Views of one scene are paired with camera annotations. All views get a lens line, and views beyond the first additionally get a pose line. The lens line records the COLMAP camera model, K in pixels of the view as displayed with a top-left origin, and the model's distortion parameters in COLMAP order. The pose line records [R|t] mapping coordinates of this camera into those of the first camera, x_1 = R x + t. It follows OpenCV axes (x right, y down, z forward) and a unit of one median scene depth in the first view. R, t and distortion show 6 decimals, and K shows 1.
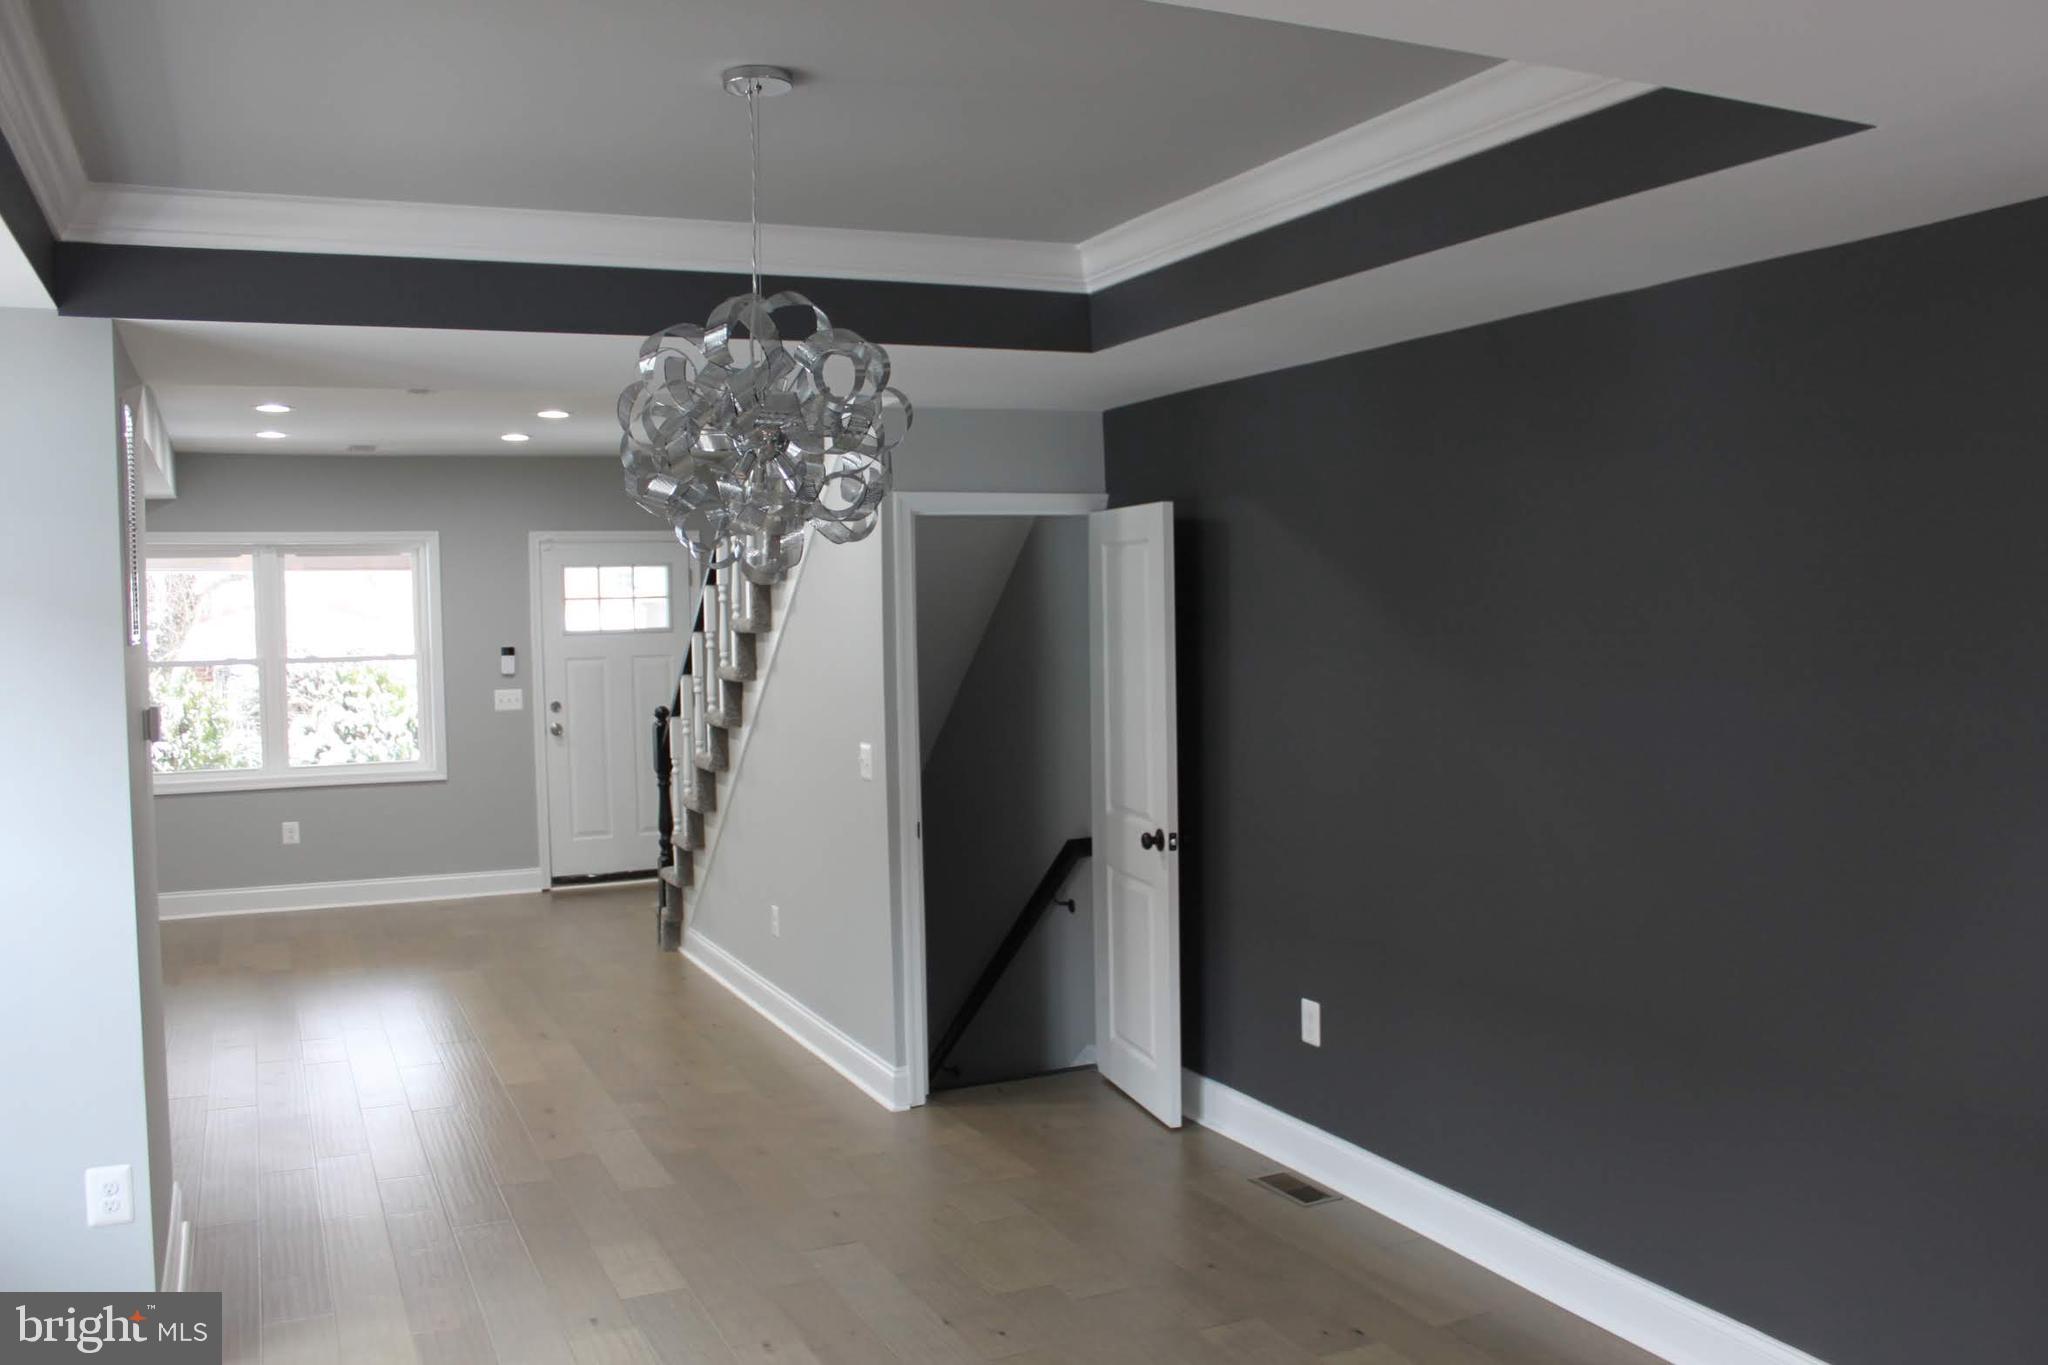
lens RADIAL K [[1726.2, 0, 1035.5], [0, 1726.2, 684.3], [0, 0, 1]] dist [-0.160153, 0.143020]
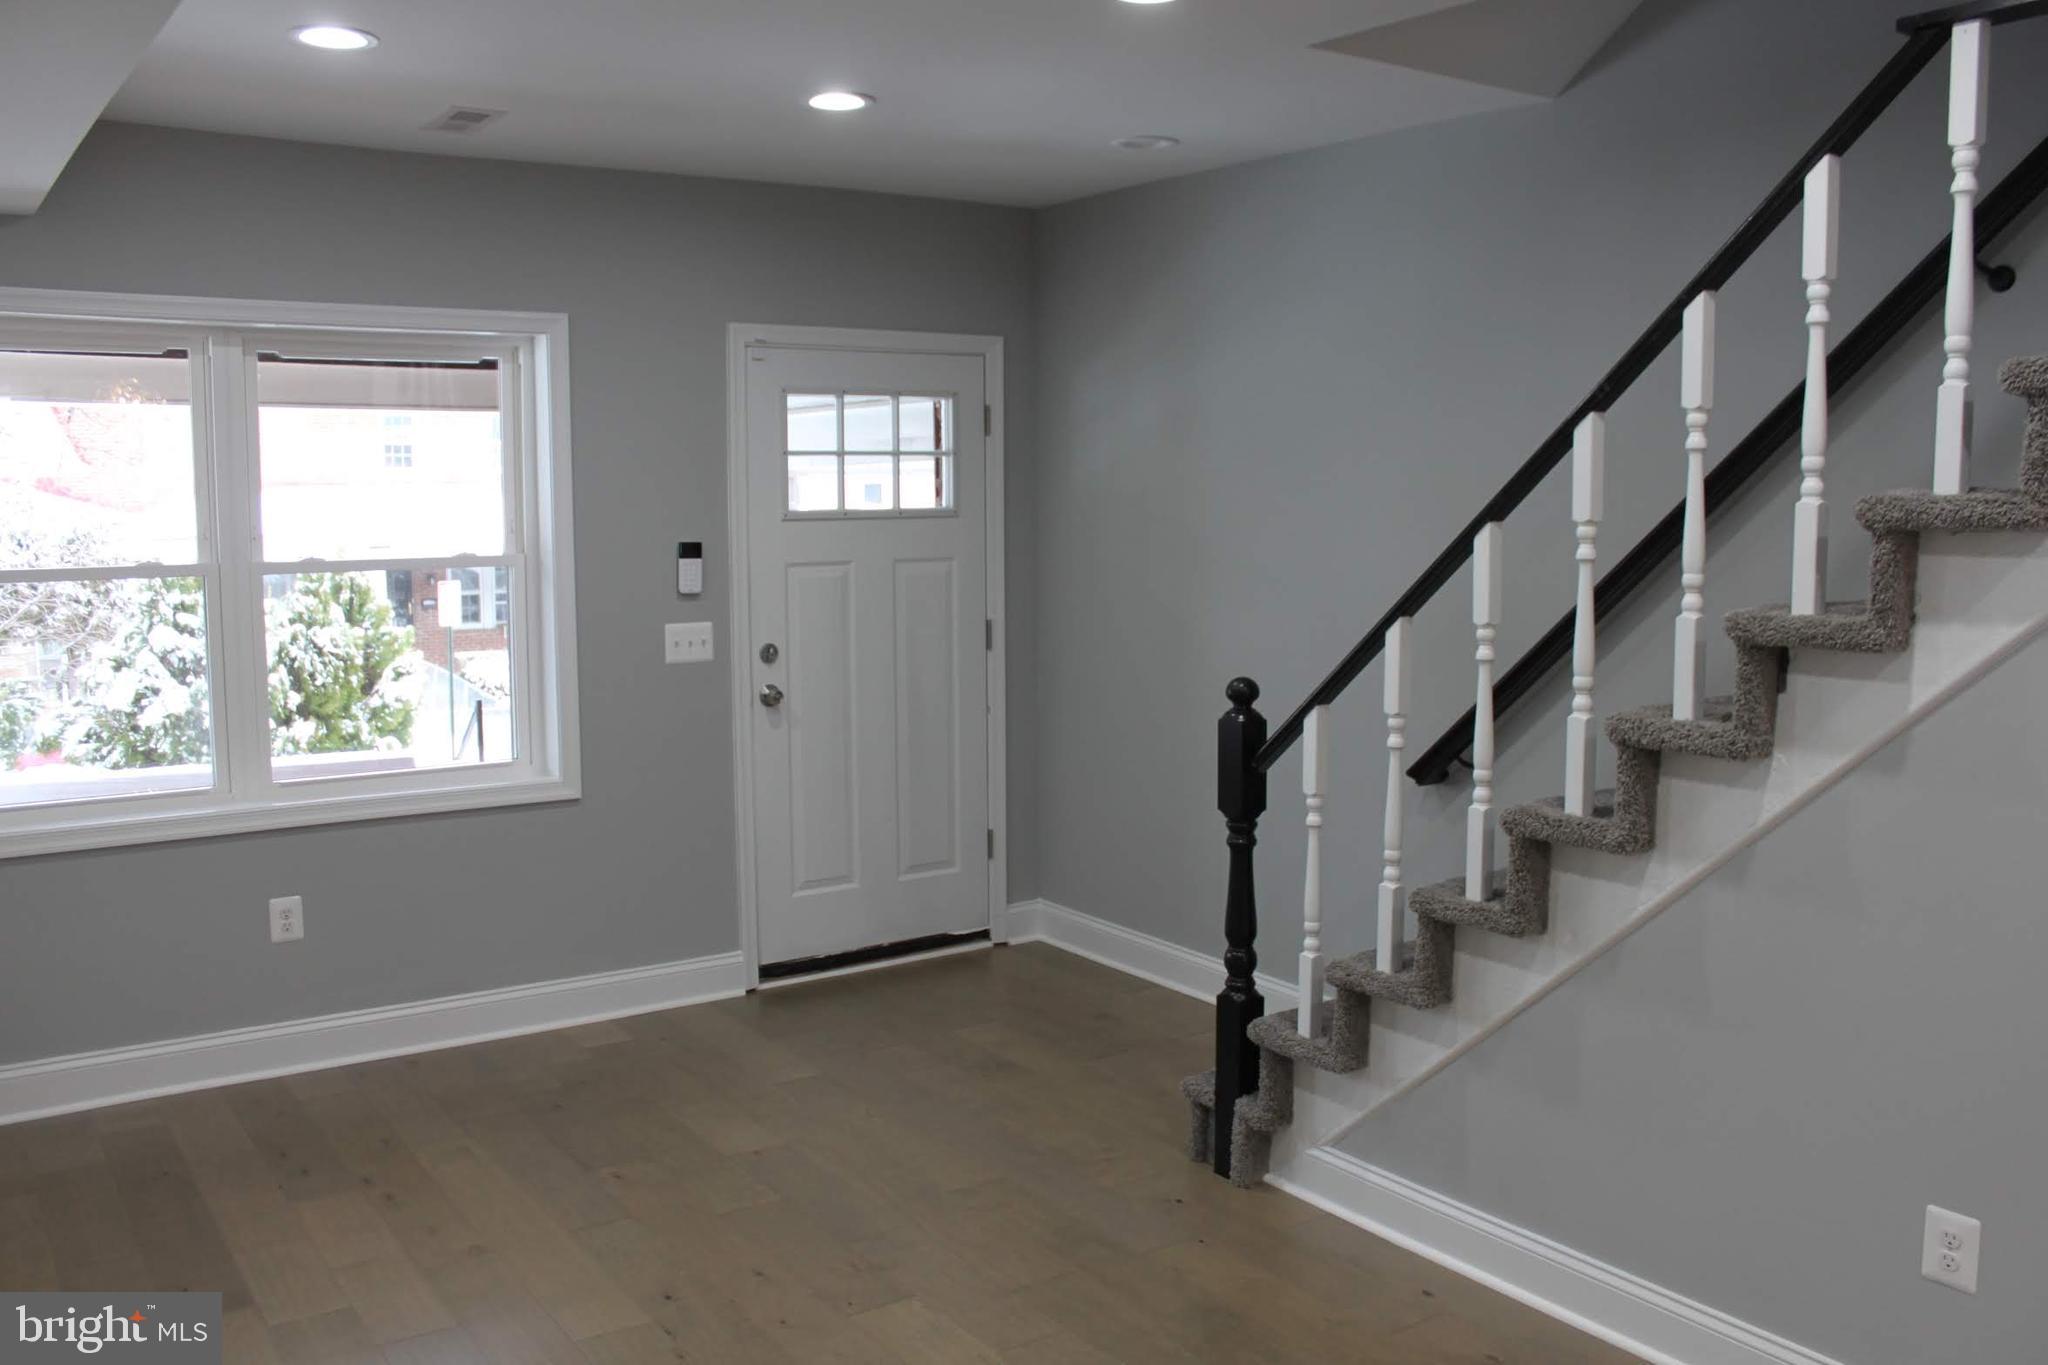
lens RADIAL K [[1726.2, 0, 1028.6], [0, 1726.2, 679.9], [0, 0, 1]] dist [-0.160153, 0.143020]
pose [[0.984843, -0.005353, 0.173366, -0.295292], [-0.005378, 0.998101, 0.061367, -0.012316], [-0.173366, -0.061369, 0.982944, 0.453760]]
